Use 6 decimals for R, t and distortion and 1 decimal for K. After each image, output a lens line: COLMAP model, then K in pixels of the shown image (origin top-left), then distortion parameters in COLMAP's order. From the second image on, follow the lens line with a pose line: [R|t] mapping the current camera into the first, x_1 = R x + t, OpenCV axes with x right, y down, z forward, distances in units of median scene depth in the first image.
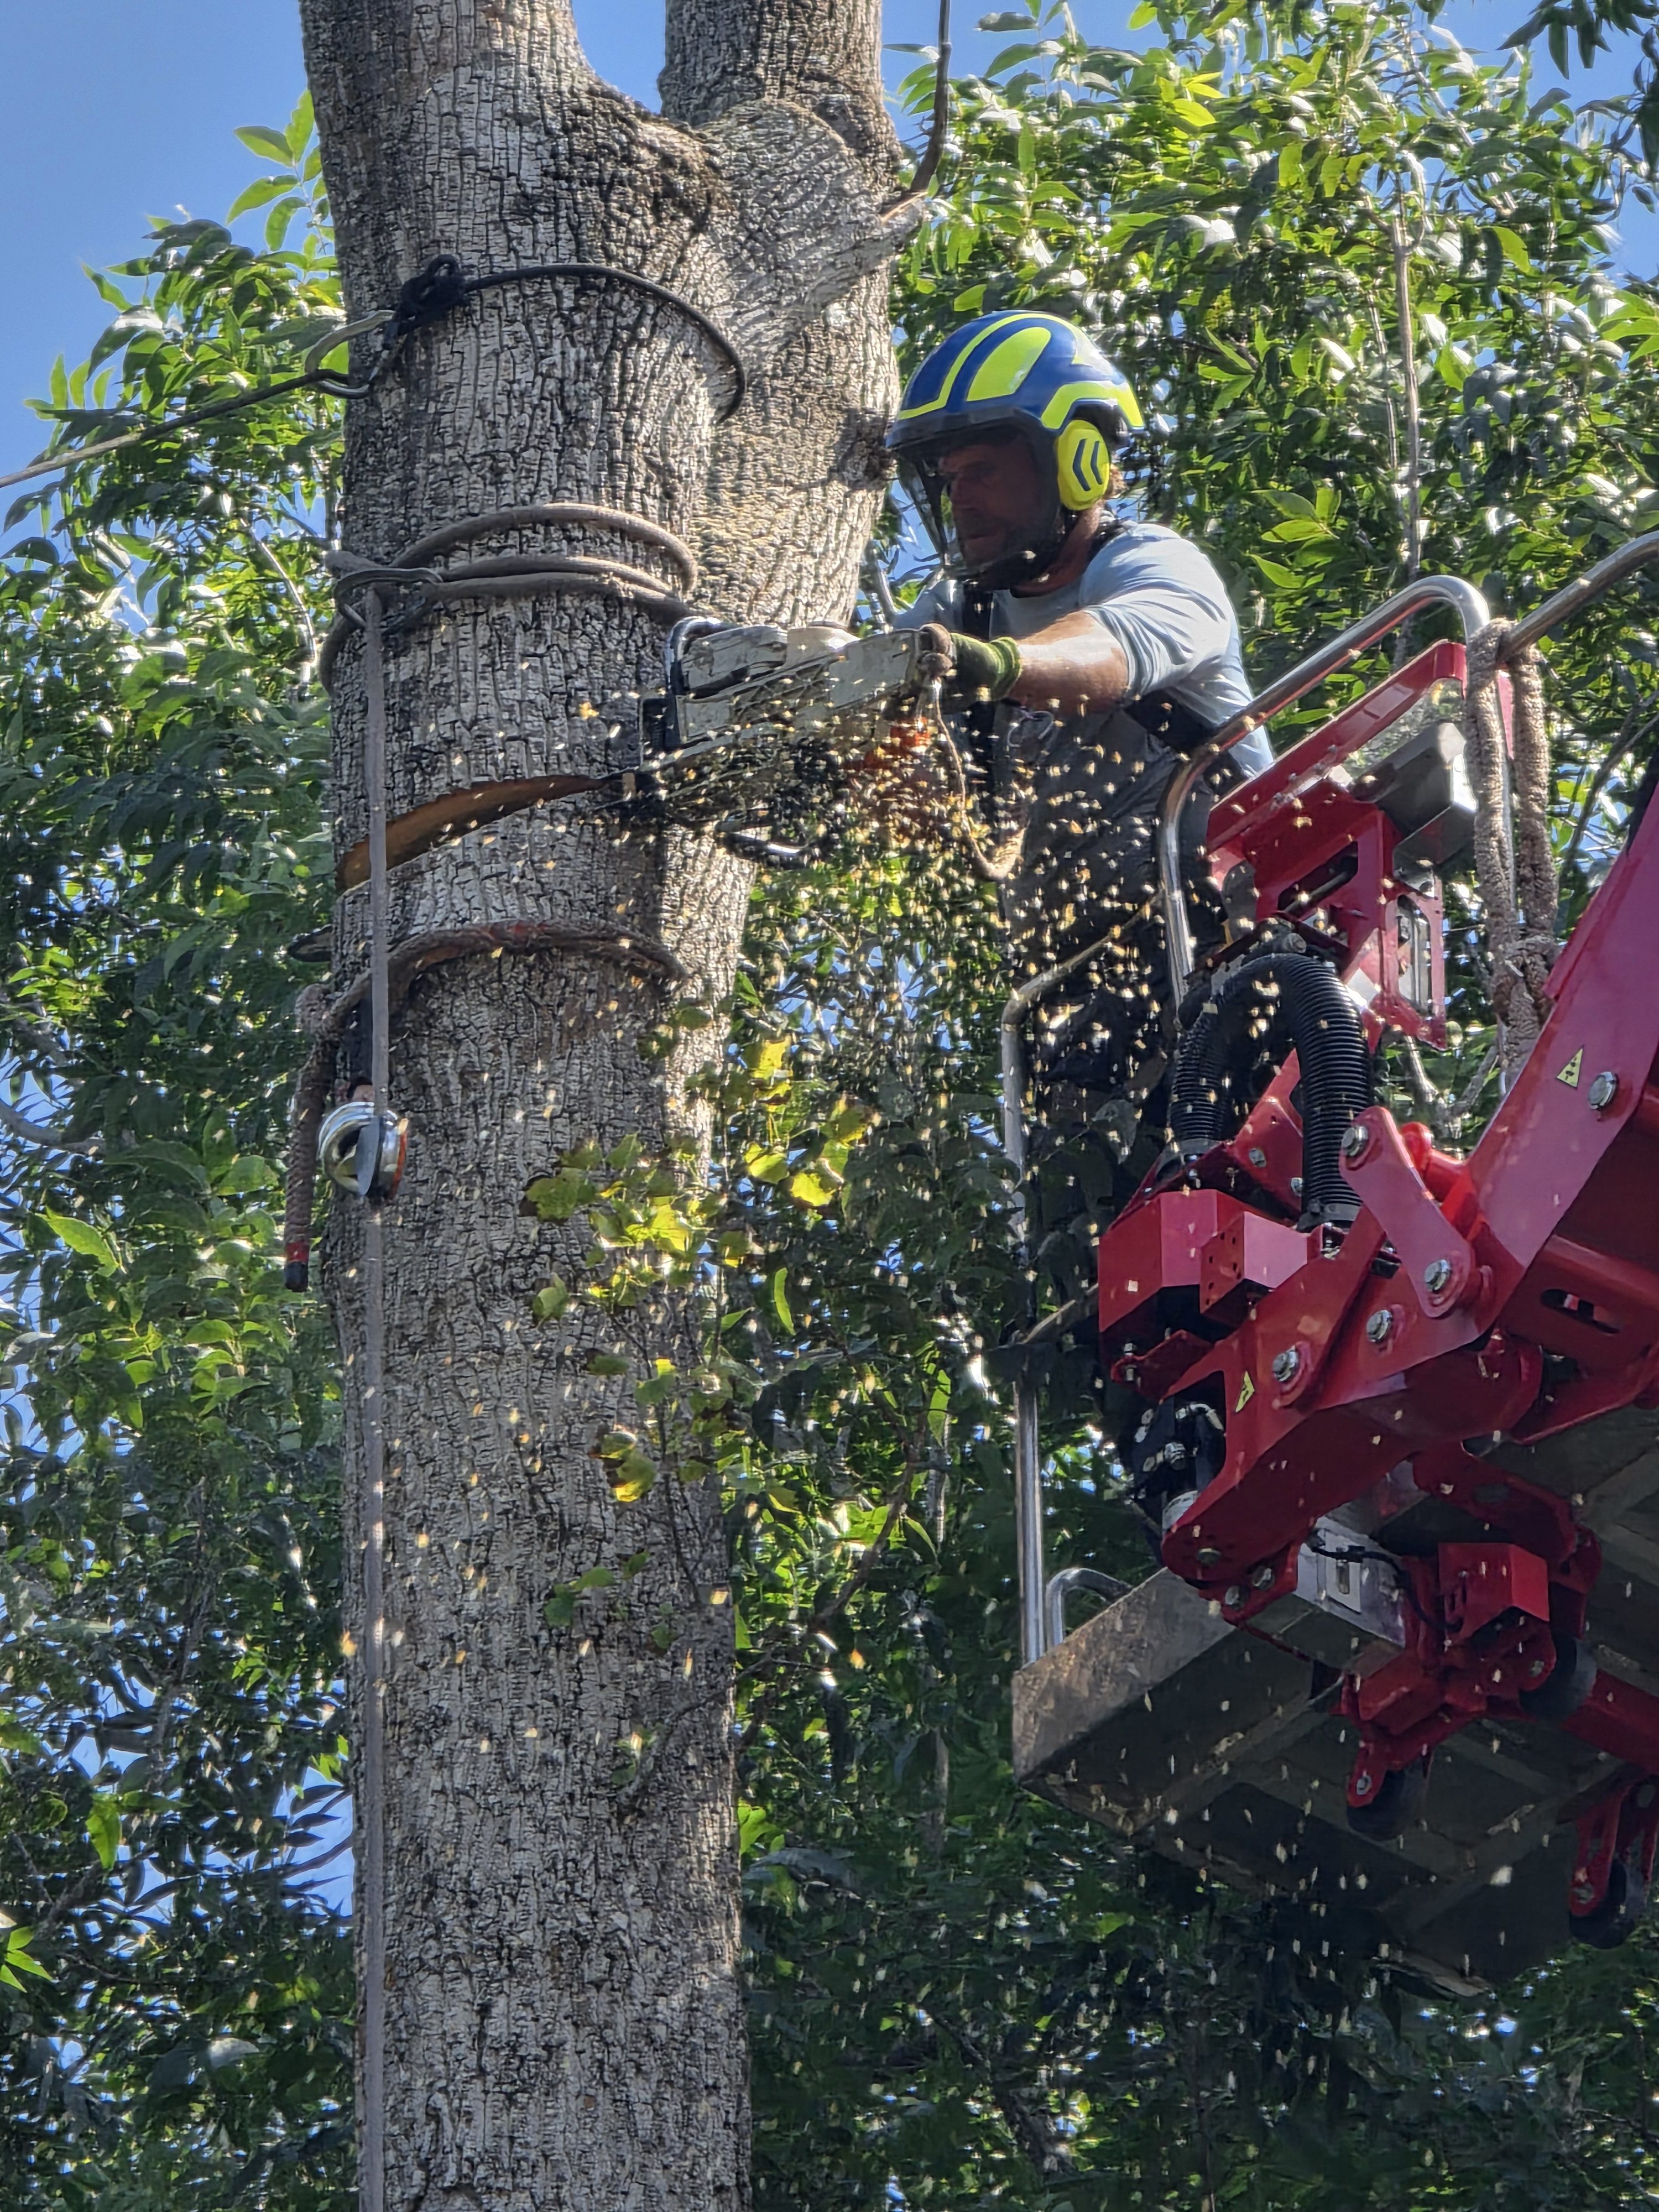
lens RADIAL K [[3243.6, 0, 827.0], [0, 3243.6, 1102.0], [0, 0, 1]] dist [0.105886, 0.000000]
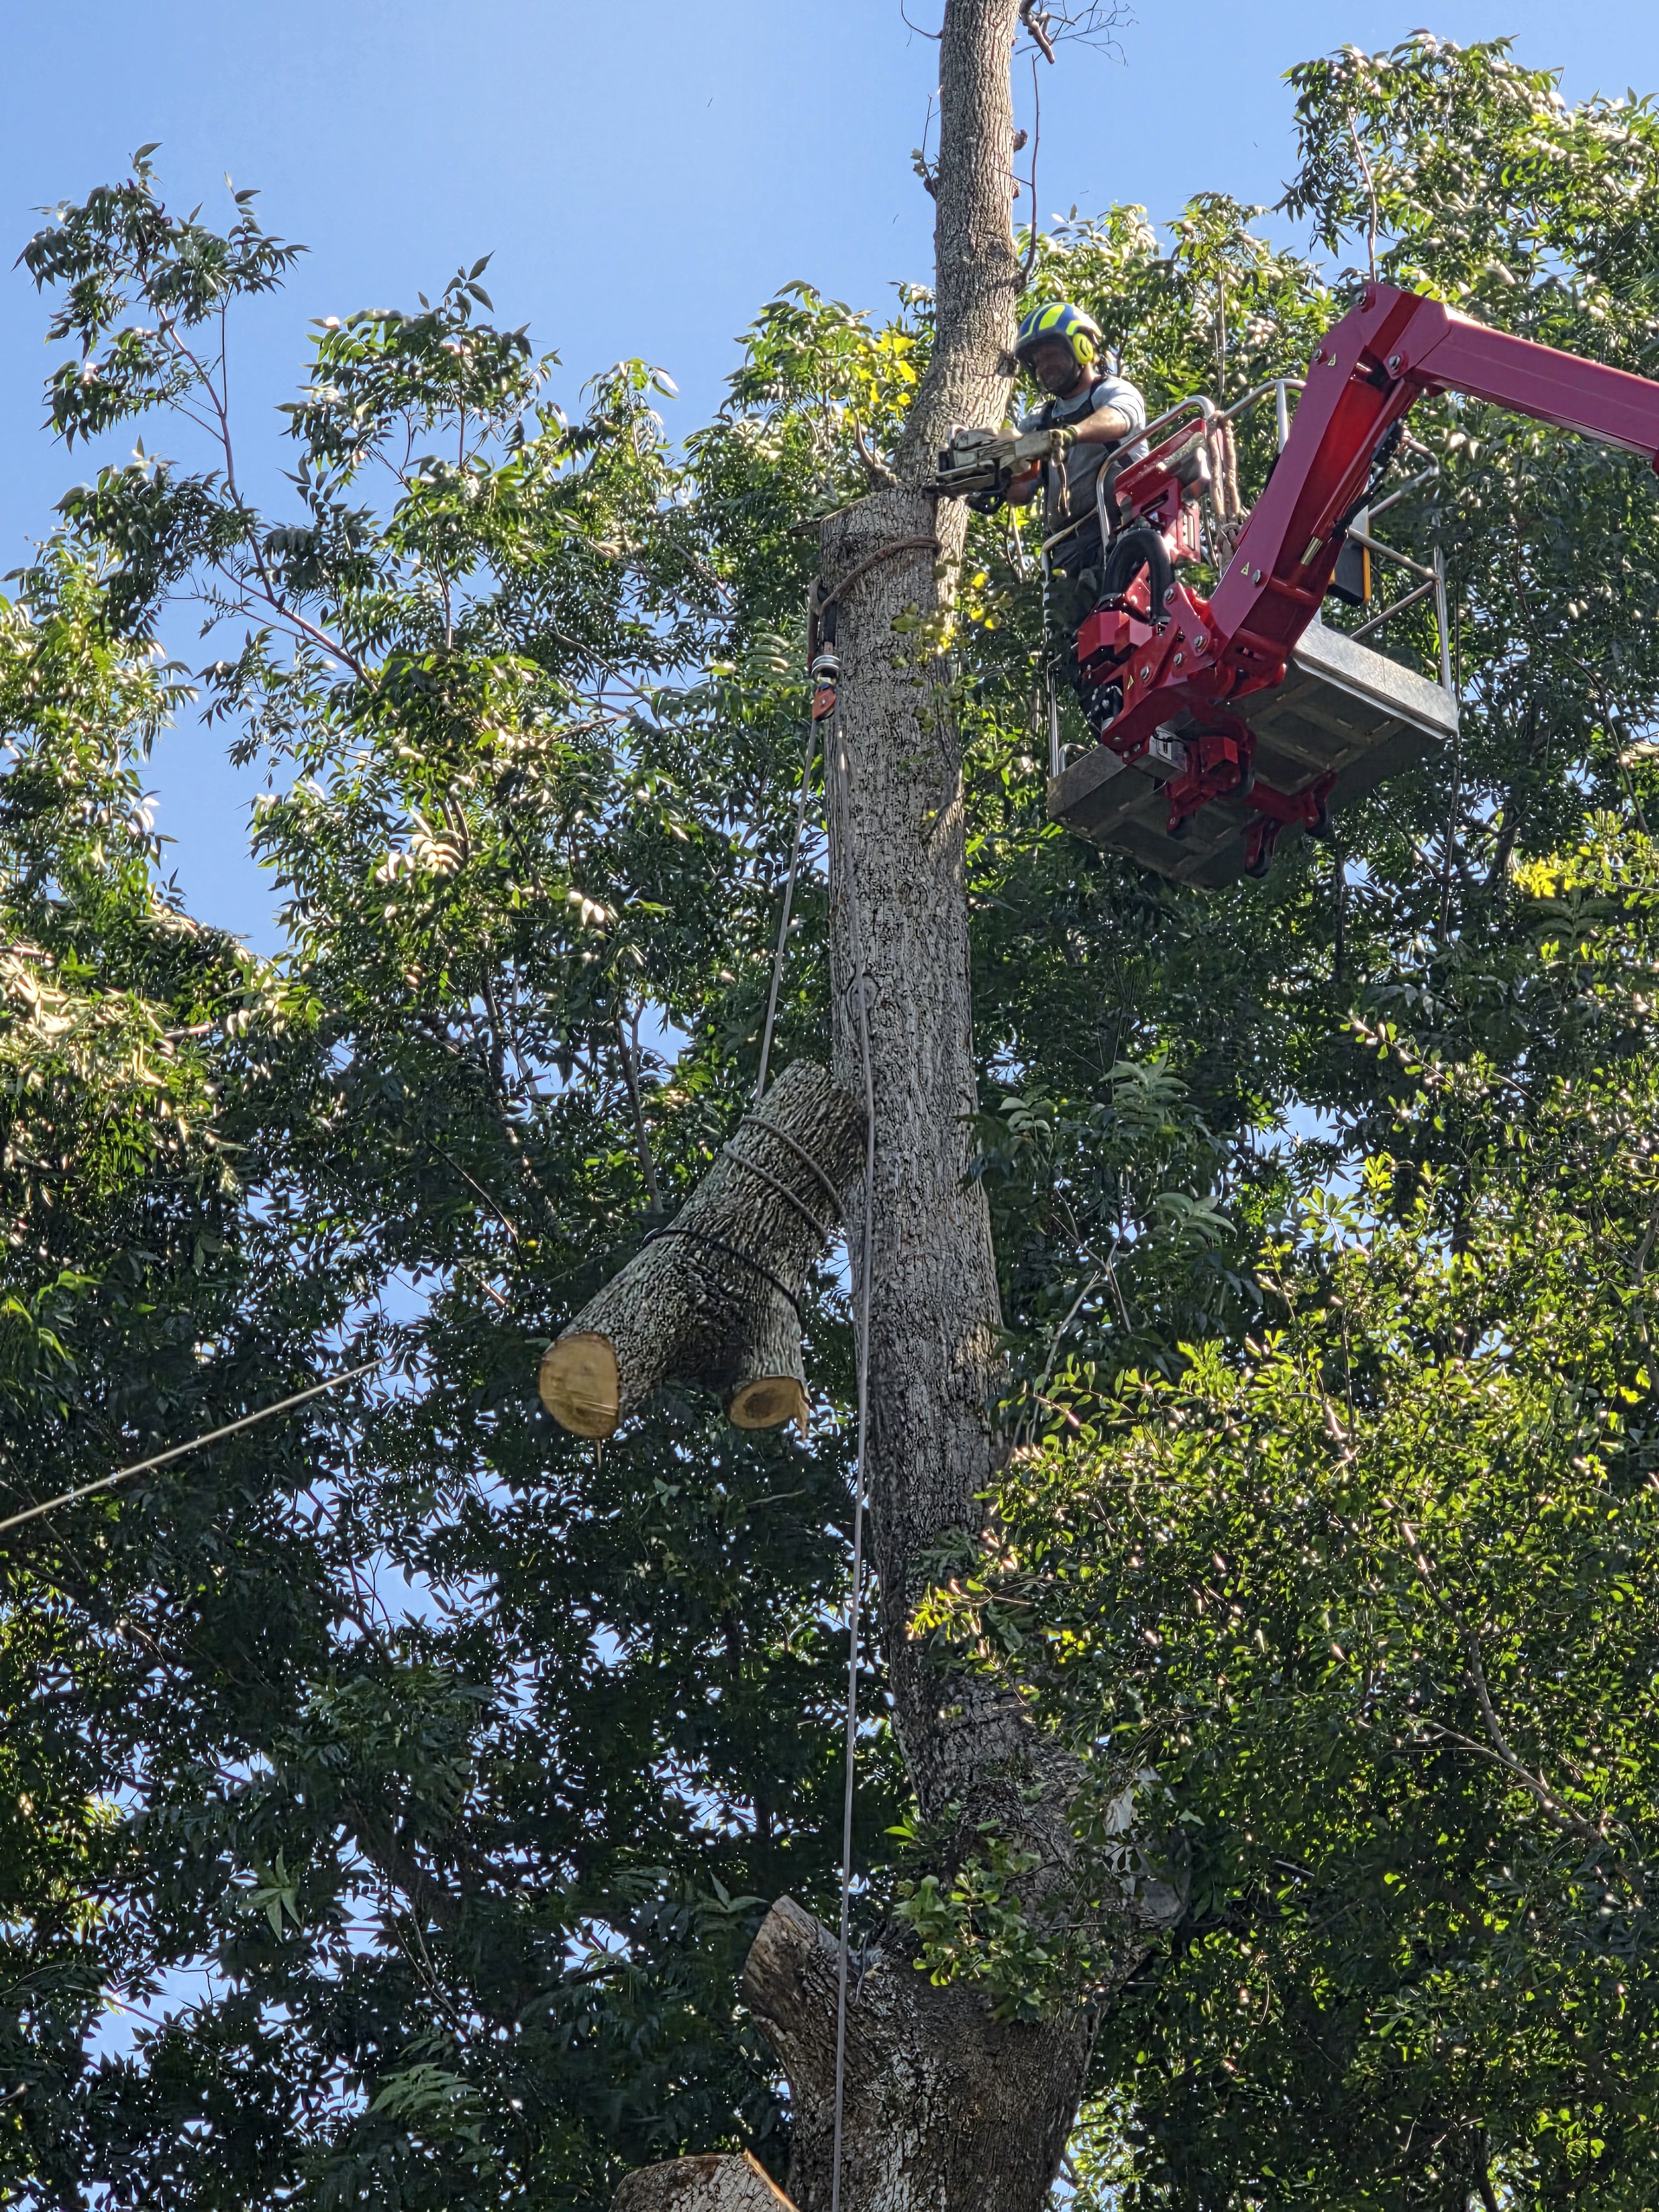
lens RADIAL K [[3243.6, 0, 832.2], [0, 3243.6, 1108.3], [0, 0, 1]] dist [0.105886, 0.000000]
pose [[0.984216, 0.008174, -0.176784, 0.380922], [-0.013357, 0.999514, -0.028149, 0.551772], [0.176469, 0.030066, 0.983847, -1.881755]]
